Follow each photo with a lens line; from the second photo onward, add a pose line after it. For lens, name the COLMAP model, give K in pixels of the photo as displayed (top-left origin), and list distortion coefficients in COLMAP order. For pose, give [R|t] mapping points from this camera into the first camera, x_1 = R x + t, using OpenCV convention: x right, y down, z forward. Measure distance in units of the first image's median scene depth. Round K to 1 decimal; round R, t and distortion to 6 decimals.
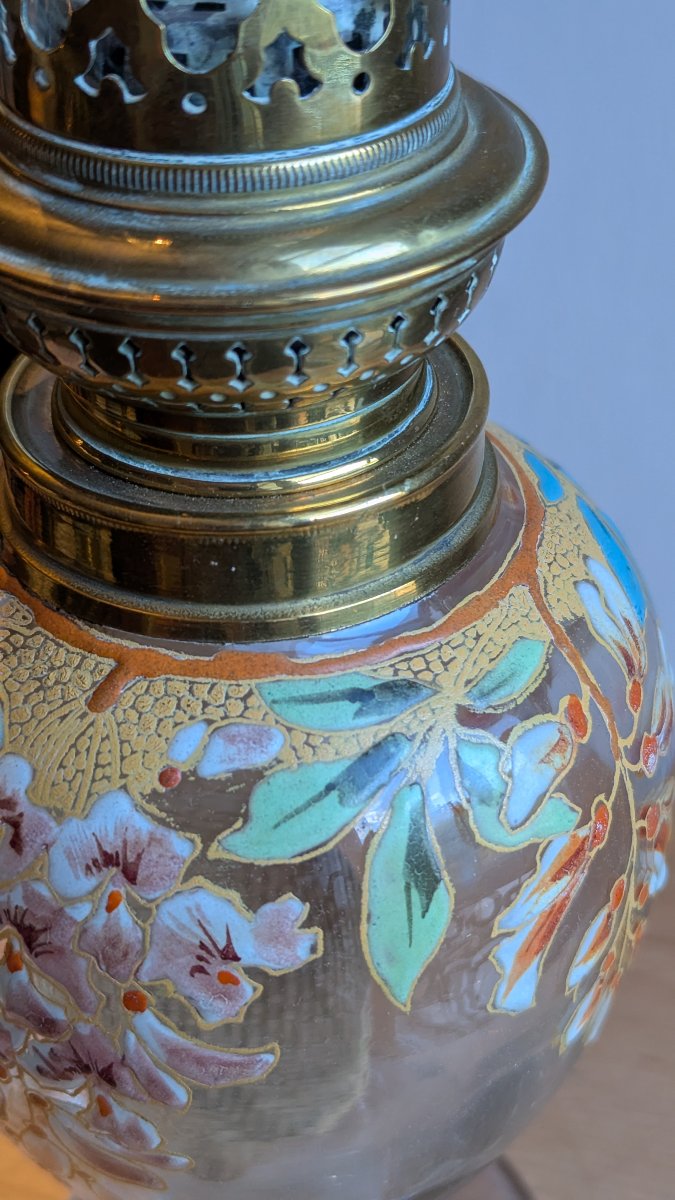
lens RADIAL K [[1917.6, 0, 337.5], [0, 1917.6, 600.0], [0, 0, 1]] dist [0.135415, -0.097152]
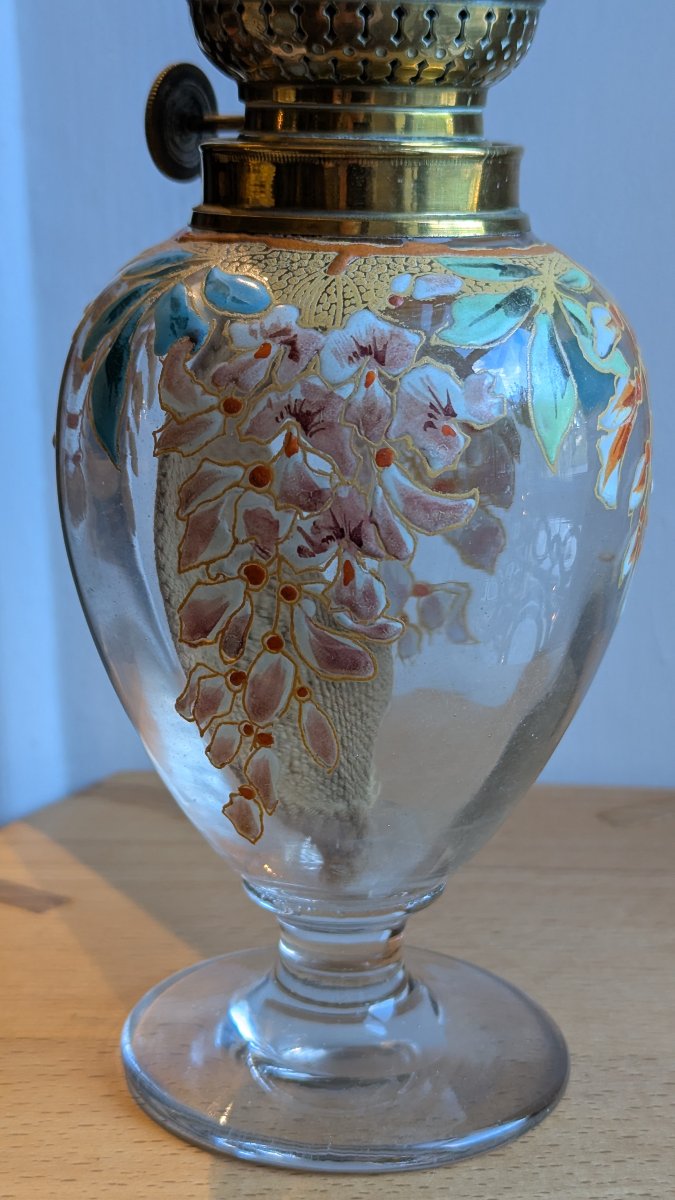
lens RADIAL K [[1917.6, 0, 337.5], [0, 1917.6, 600.0], [0, 0, 1]] dist [0.135415, -0.097152]
pose [[0.957605, -0.039707, 0.285333, -0.557777], [0.138071, 0.932546, -0.333607, 0.789163], [-0.252840, 0.358860, 0.898494, -0.243854]]
